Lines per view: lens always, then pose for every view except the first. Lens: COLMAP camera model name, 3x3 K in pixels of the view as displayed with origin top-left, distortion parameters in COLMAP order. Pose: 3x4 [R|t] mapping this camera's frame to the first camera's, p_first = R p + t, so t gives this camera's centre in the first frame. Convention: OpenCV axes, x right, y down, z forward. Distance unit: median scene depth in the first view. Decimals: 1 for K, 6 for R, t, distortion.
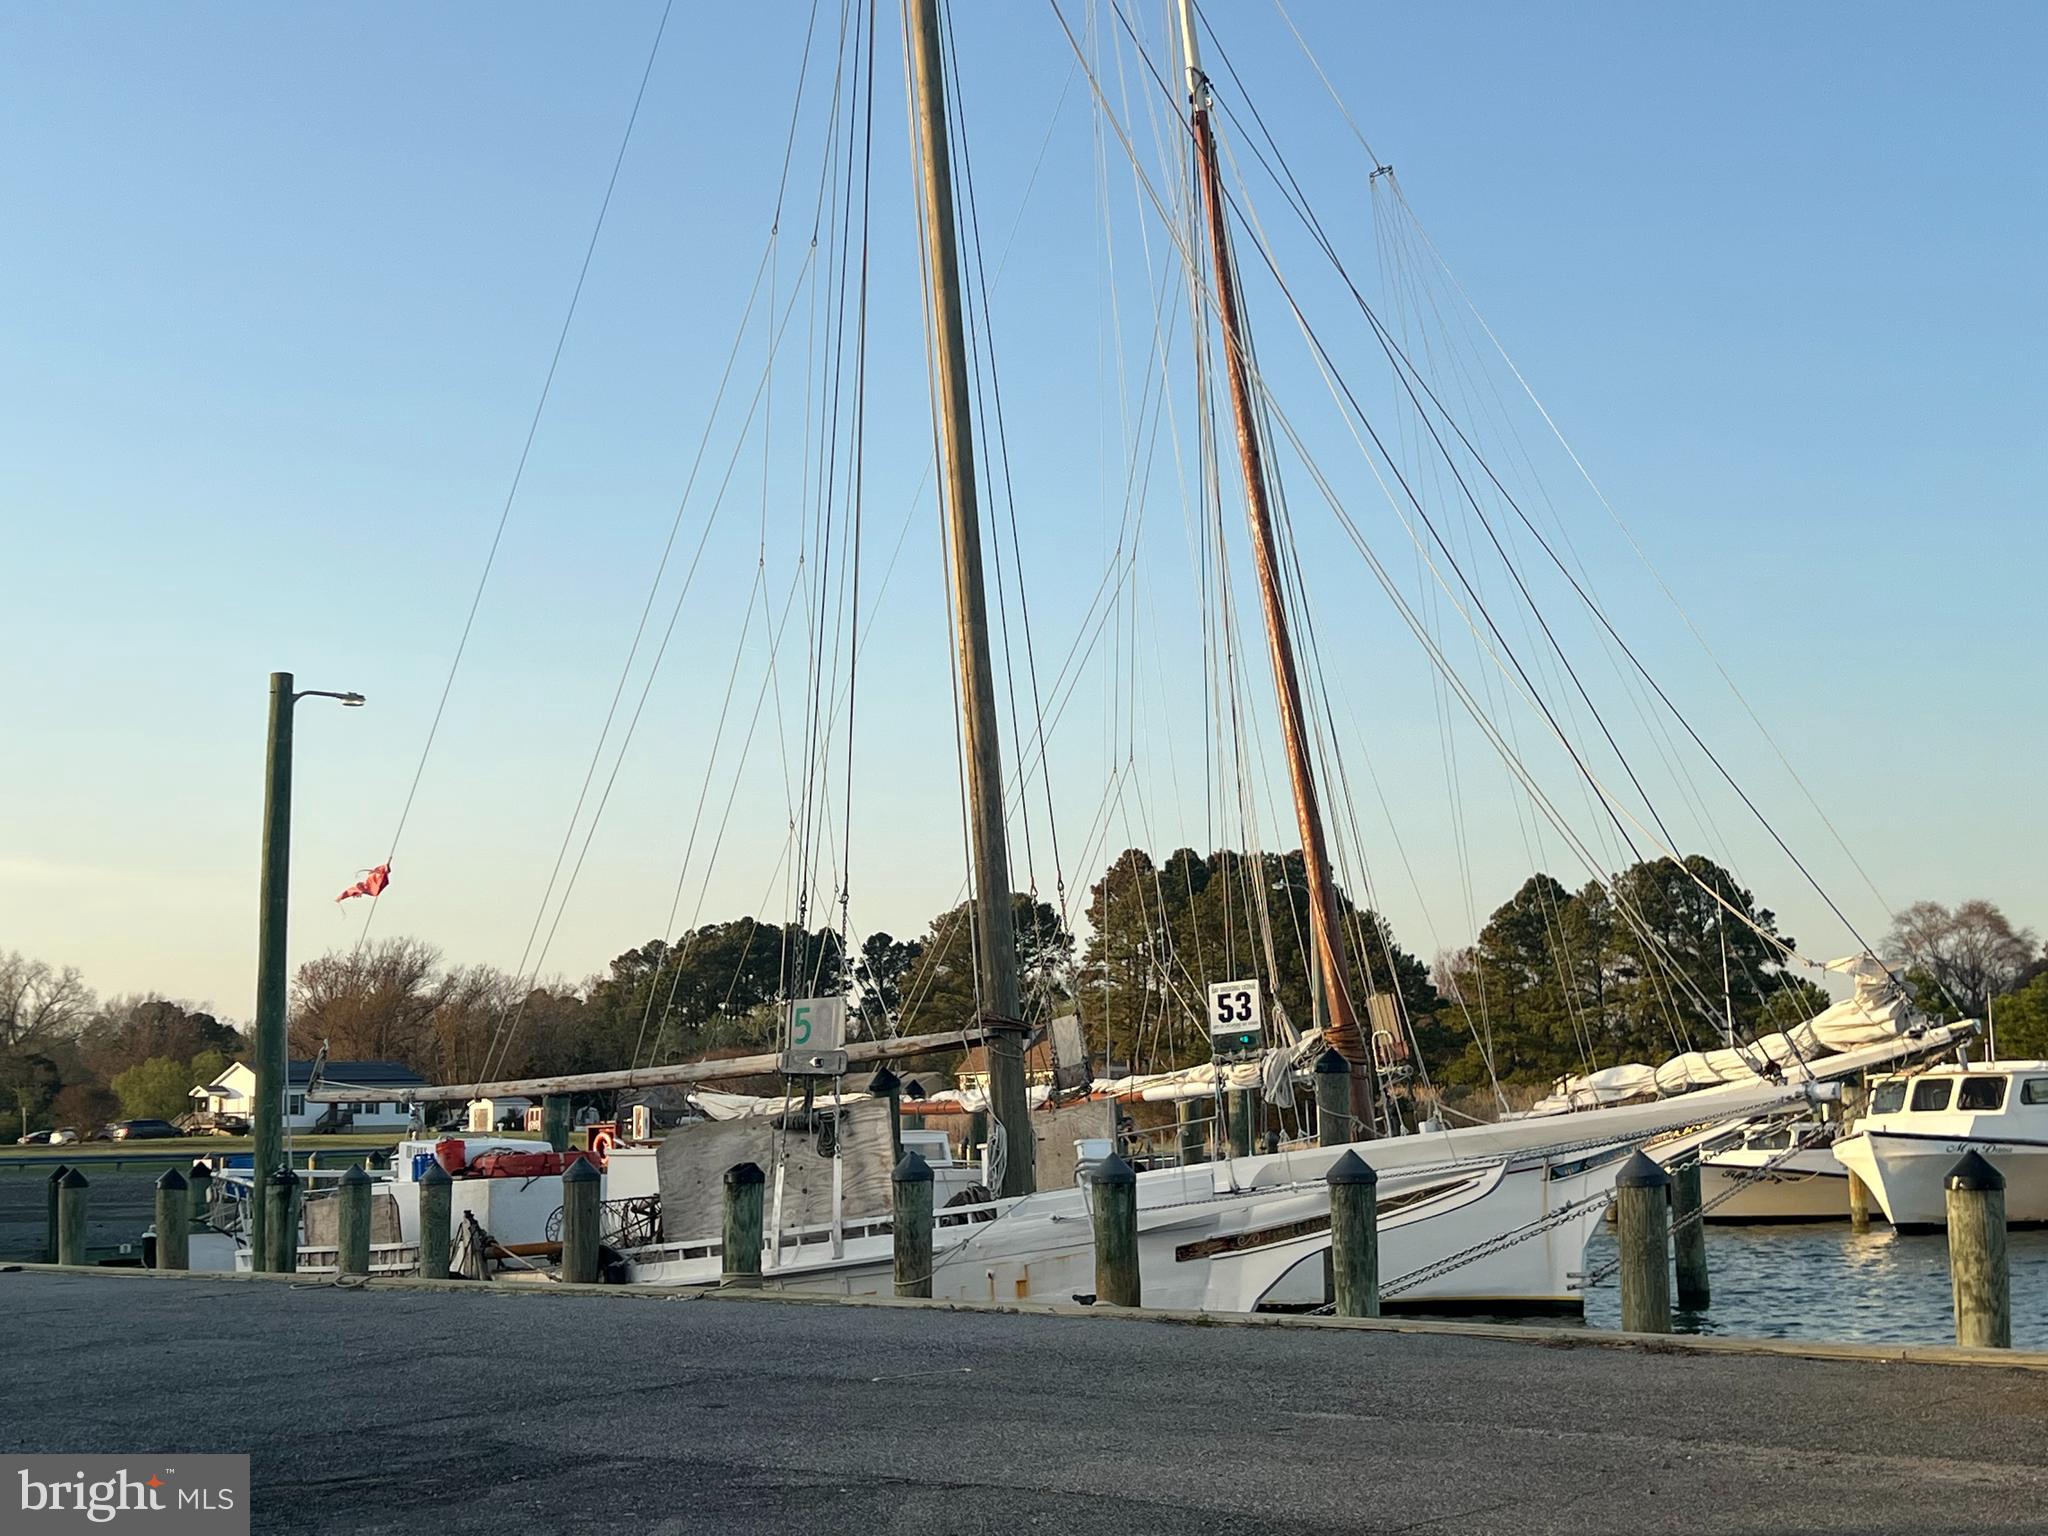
lens RADIAL K [[2641.3, 0, 1024.0], [0, 2641.3, 768.0], [0, 0, 1]] dist [0.228474, -0.718455]
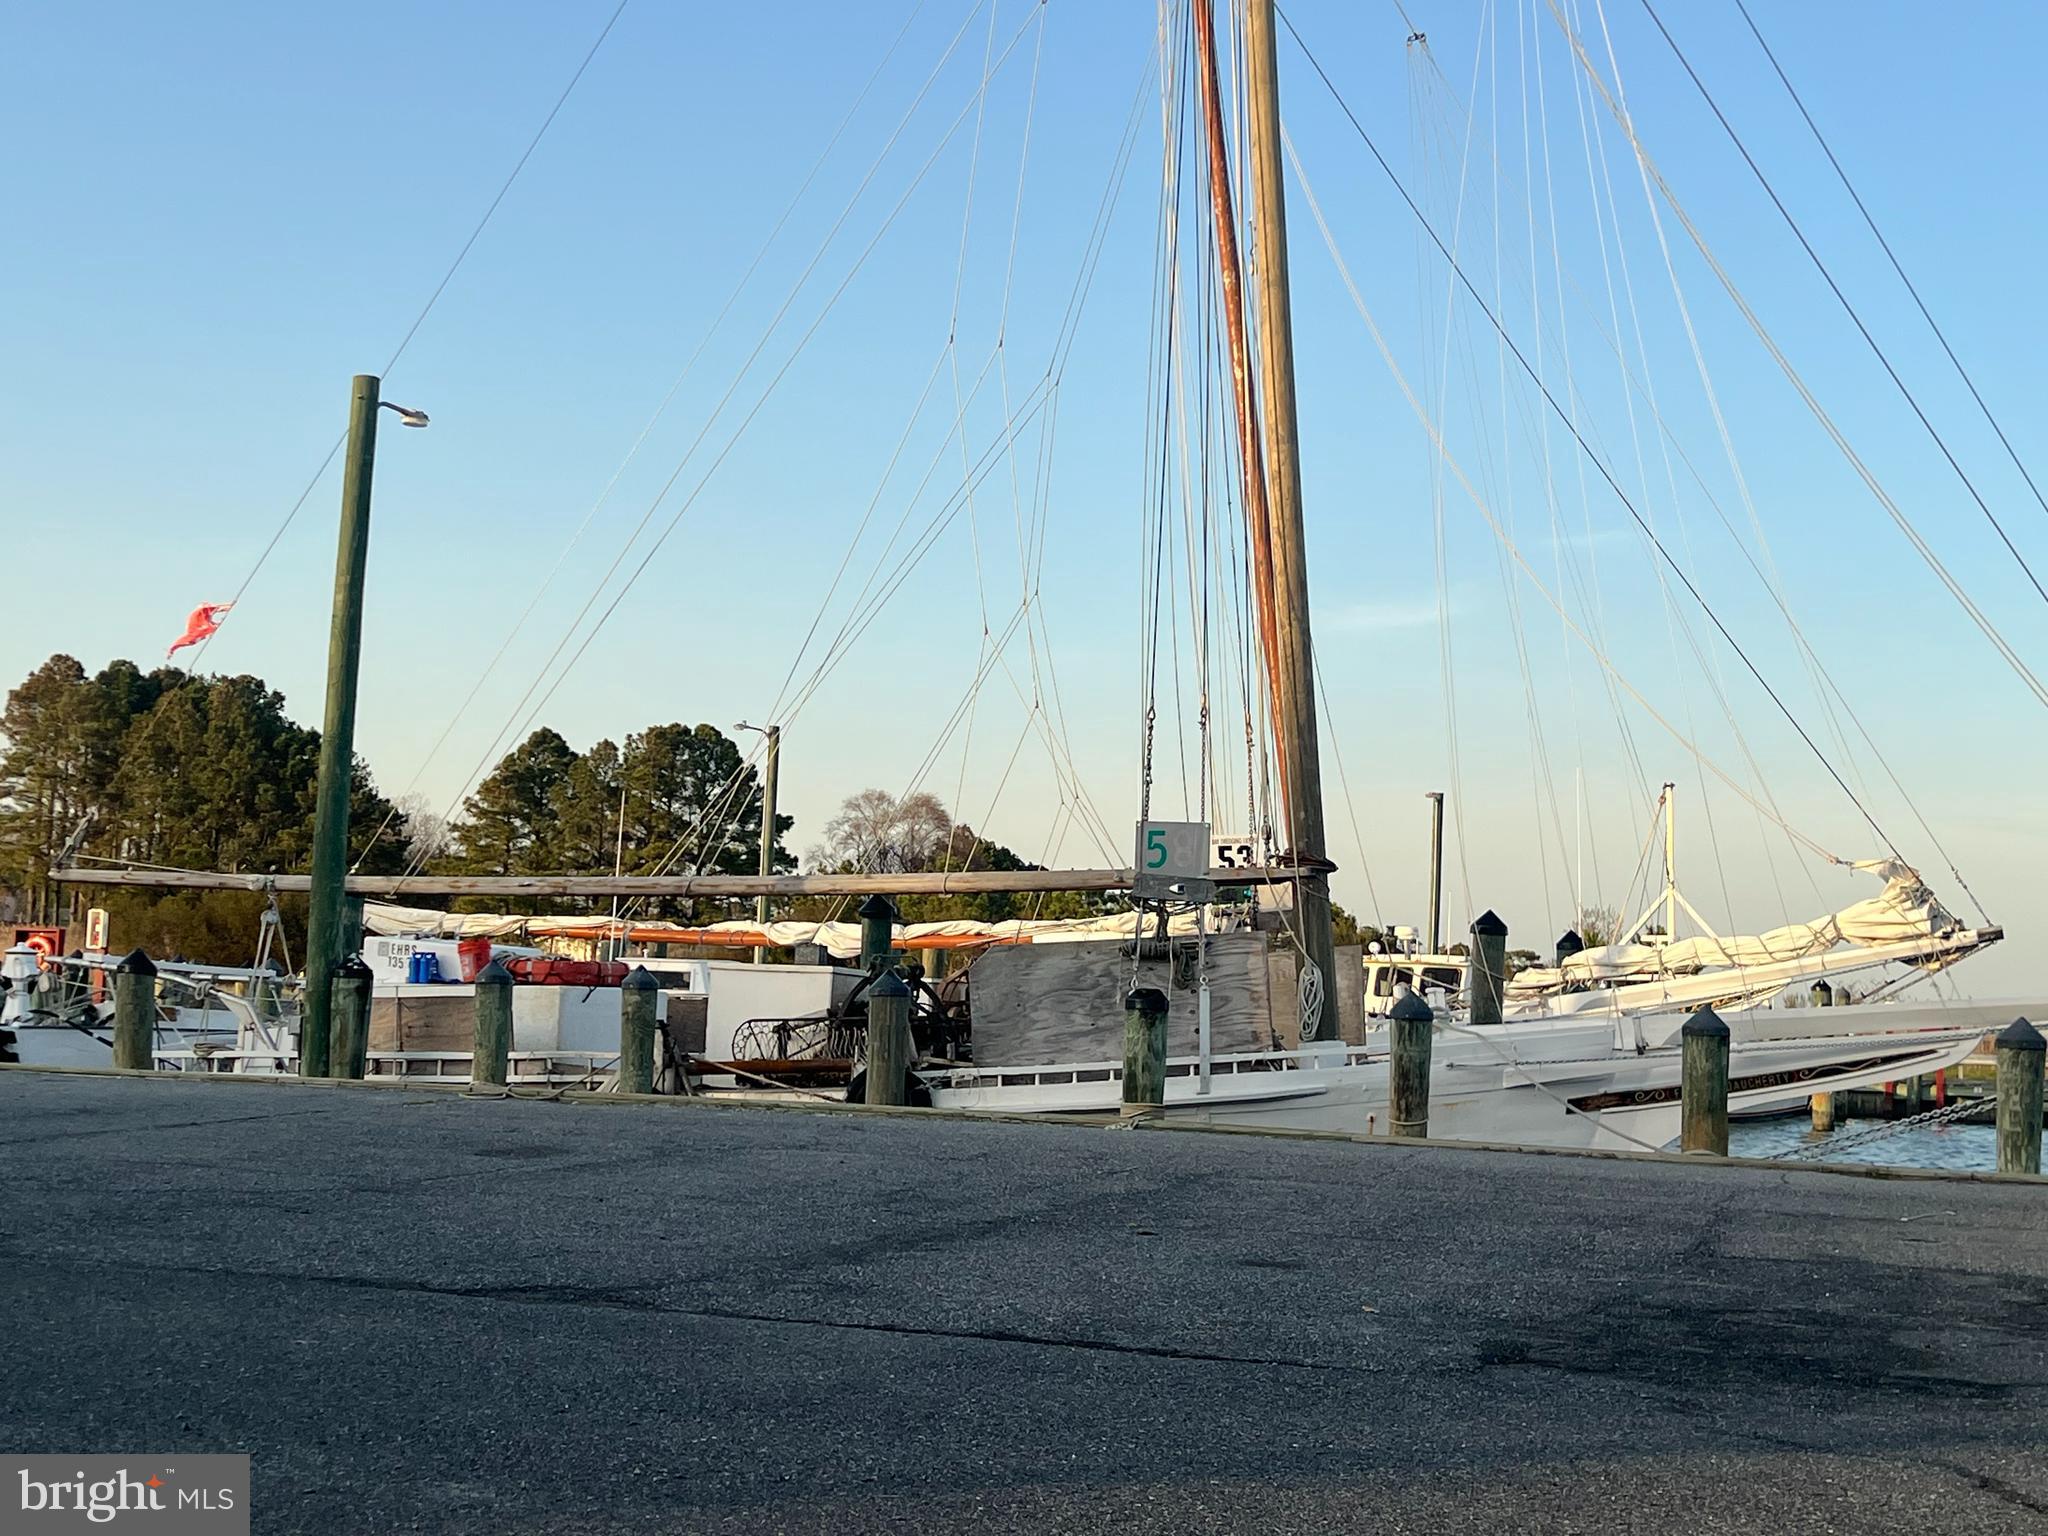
lens RADIAL K [[2741.1, 0, 1024.0], [0, 2741.1, 768.0], [0, 0, 1]] dist [0.135729, 0.009995]
pose [[0.902946, 0.093882, 0.419374, -0.458321], [-0.116192, 0.992835, 0.027912, 0.039981], [-0.413749, -0.073931, 0.907384, 0.117013]]
